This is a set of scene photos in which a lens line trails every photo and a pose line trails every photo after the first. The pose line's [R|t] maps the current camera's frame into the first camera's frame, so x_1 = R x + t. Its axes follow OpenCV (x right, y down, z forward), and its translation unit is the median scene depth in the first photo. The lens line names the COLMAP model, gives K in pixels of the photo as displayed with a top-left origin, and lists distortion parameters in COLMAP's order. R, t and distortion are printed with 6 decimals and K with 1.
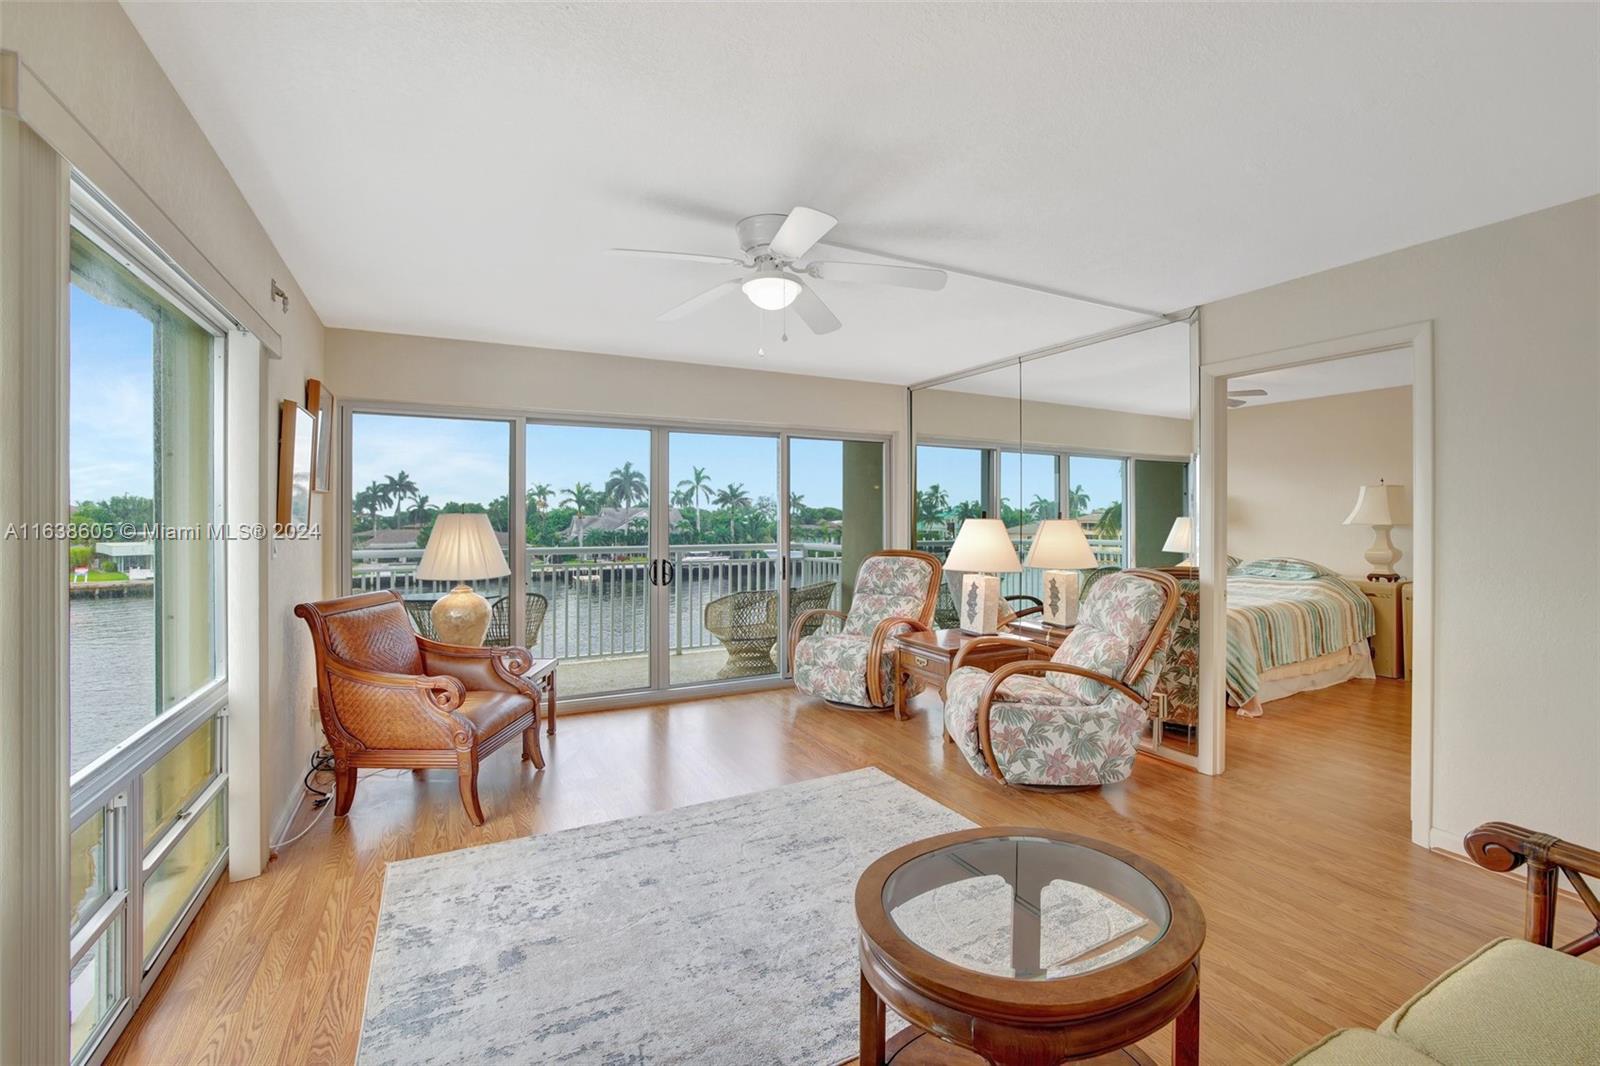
lens RADIAL K [[667.5, 0, 782.9], [0, 667.5, 520.4], [0, 0, 1]] dist [0.001158, 0.000130]
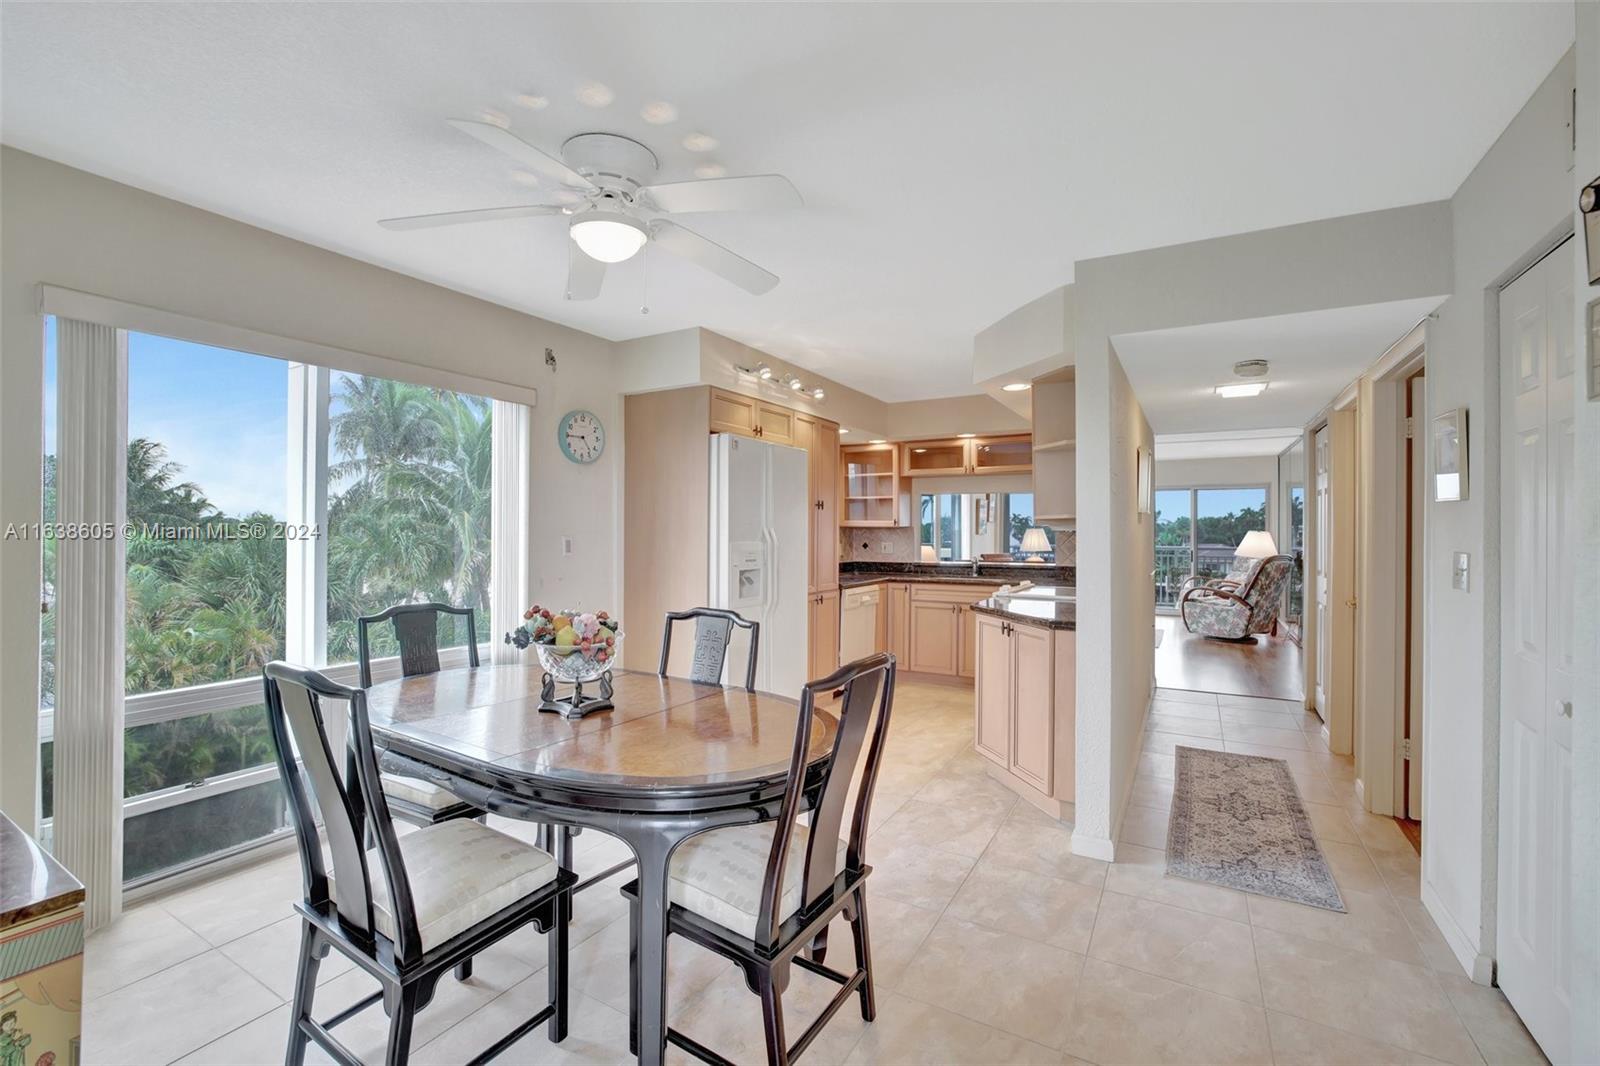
lens RADIAL K [[705.1, 0, 806.7], [0, 705.1, 527.3], [0, 0, 1]] dist [-0.038160, 0.020241]
pose [[0.557554, -0.000667, -0.830140, 1.383598], [-0.008988, 0.999936, -0.006840, 0.012573], [0.830092, 0.011275, 0.557513, -1.386725]]
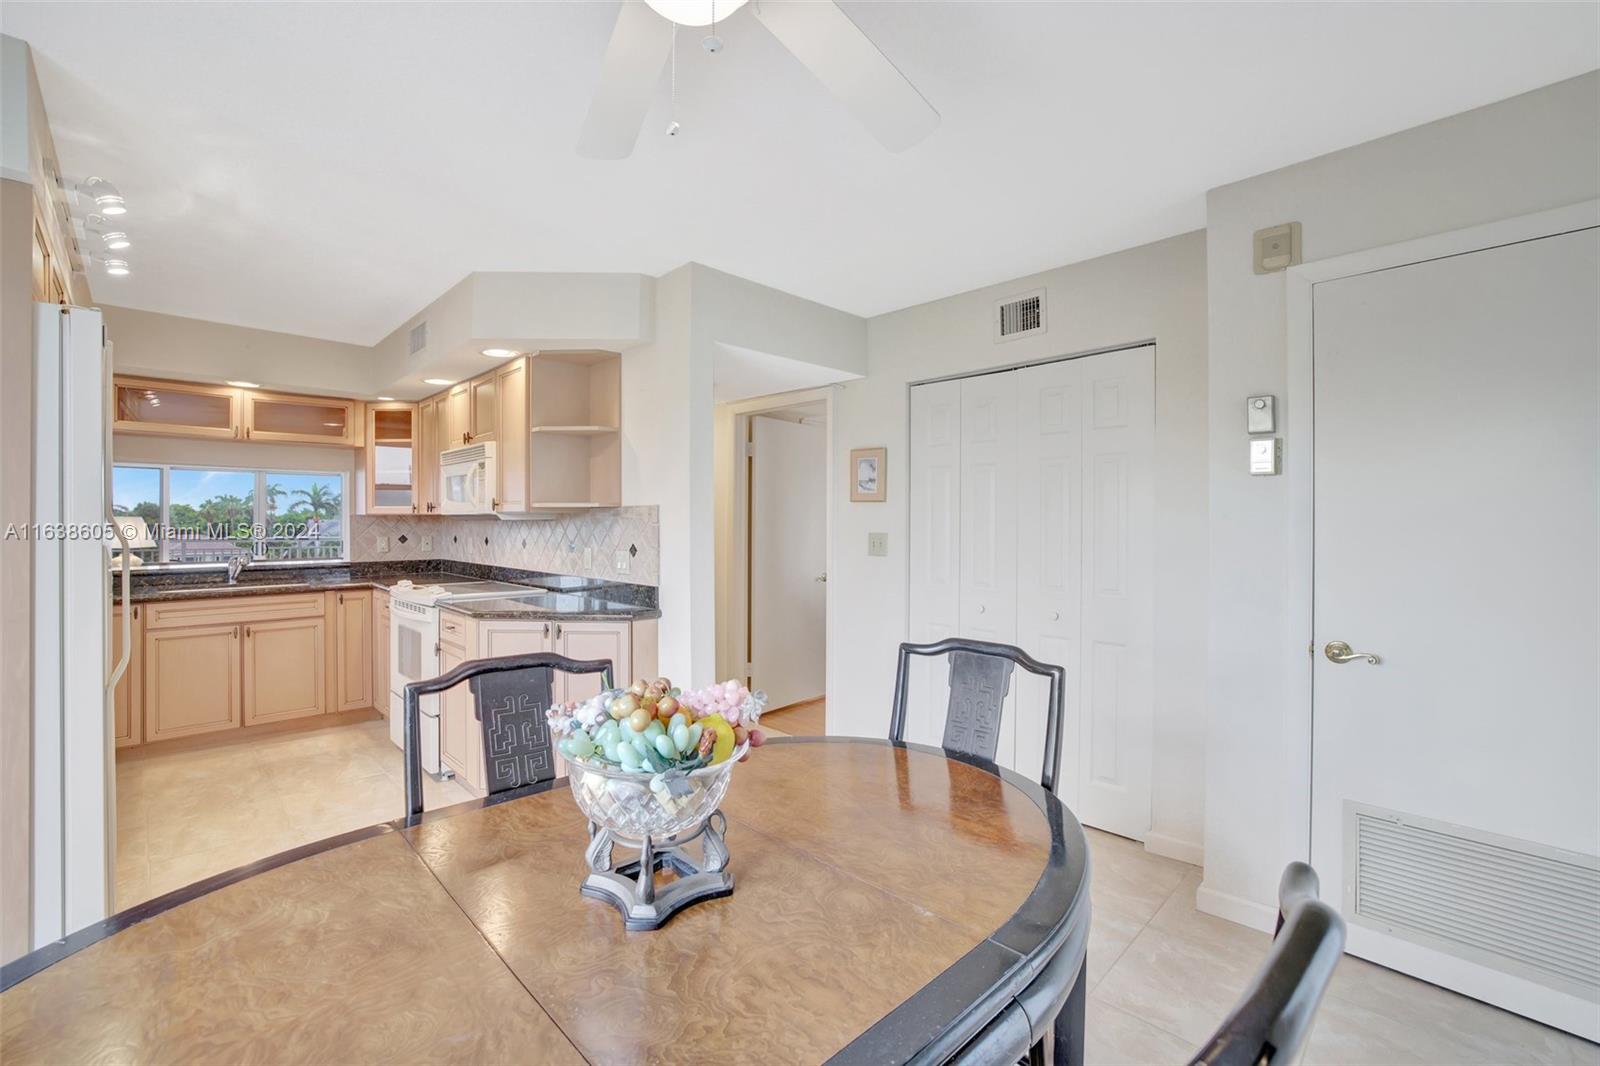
lens RADIAL K [[682.1, 0, 781.4], [0, 682.1, 522.7], [0, 0, 1]] dist [-0.019652, 0.000162]
pose [[0.956496, 0.007173, 0.291657, 0.798243], [-0.005230, 0.999959, -0.007443, 0.013944], [-0.291699, 0.005594, 0.956494, -1.472898]]
